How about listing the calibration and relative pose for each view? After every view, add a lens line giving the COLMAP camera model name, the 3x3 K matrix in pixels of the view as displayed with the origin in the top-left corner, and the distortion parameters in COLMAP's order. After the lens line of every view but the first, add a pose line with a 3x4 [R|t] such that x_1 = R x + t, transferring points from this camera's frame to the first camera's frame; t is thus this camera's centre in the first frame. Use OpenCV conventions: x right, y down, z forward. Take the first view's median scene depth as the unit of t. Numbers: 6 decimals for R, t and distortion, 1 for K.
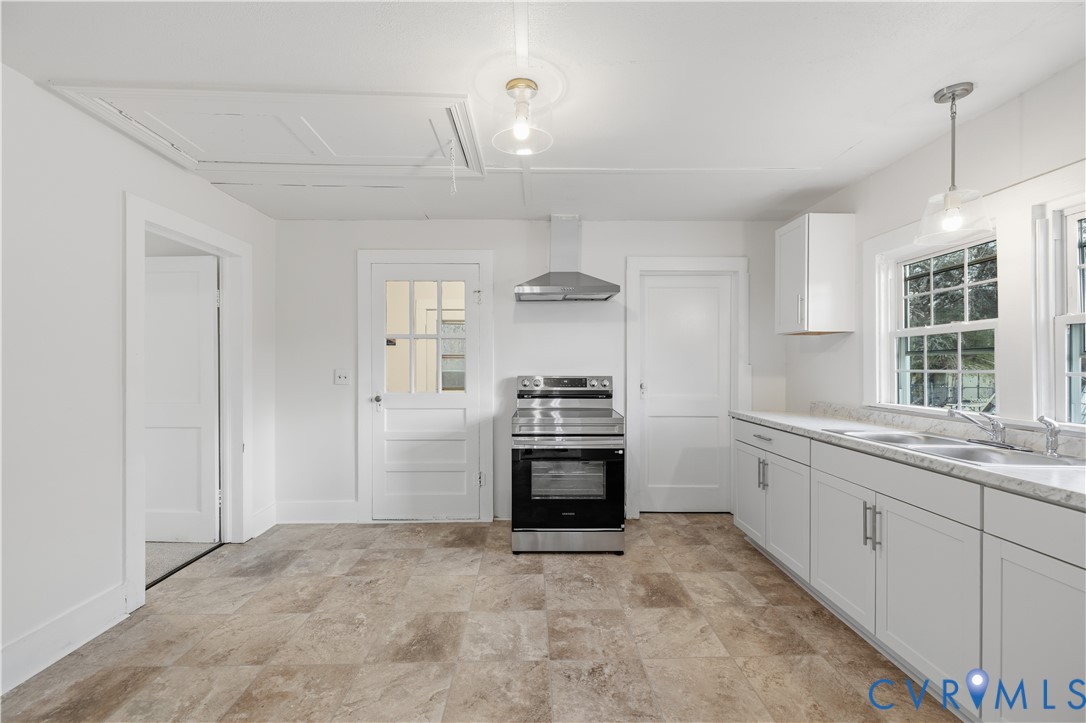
lens RADIAL K [[462.8, 0, 543.0], [0, 462.8, 361.5], [0, 0, 1]] dist [0.000594, -0.000011]
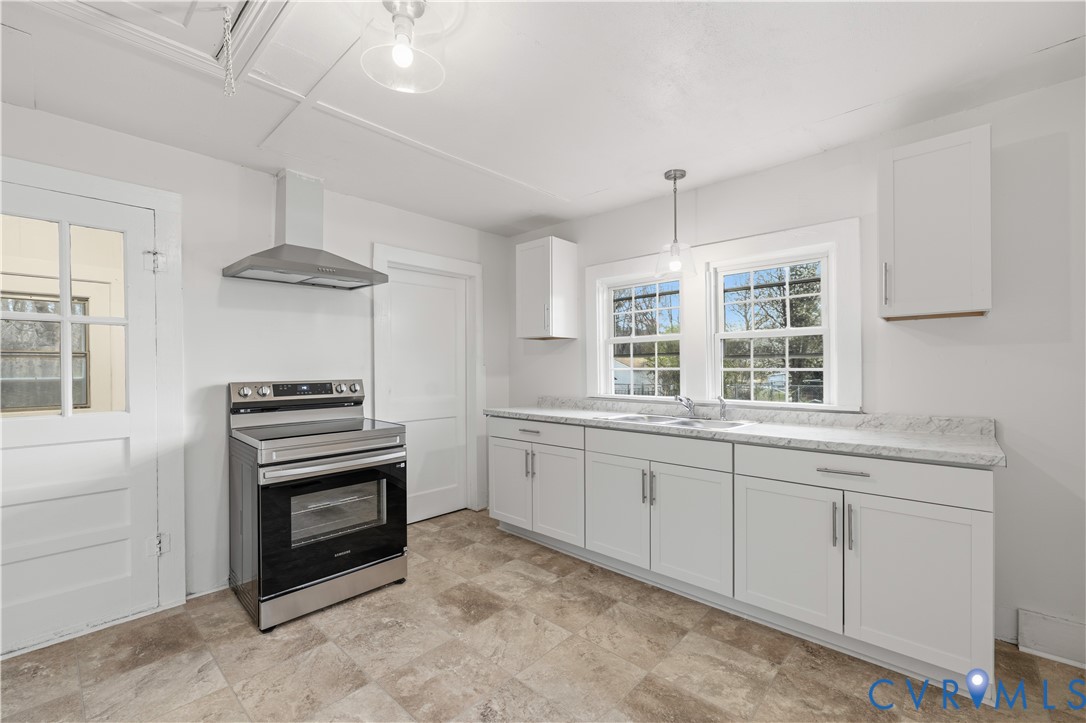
lens RADIAL K [[462.8, 0, 543.0], [0, 462.8, 361.5], [0, 0, 1]] dist [0.000594, -0.000011]
pose [[0.688075, 0.001602, 0.725638, -0.290816], [0.000848, 0.999995, -0.003012, 0.001971], [-0.725639, 0.002687, 0.688070, 0.205051]]
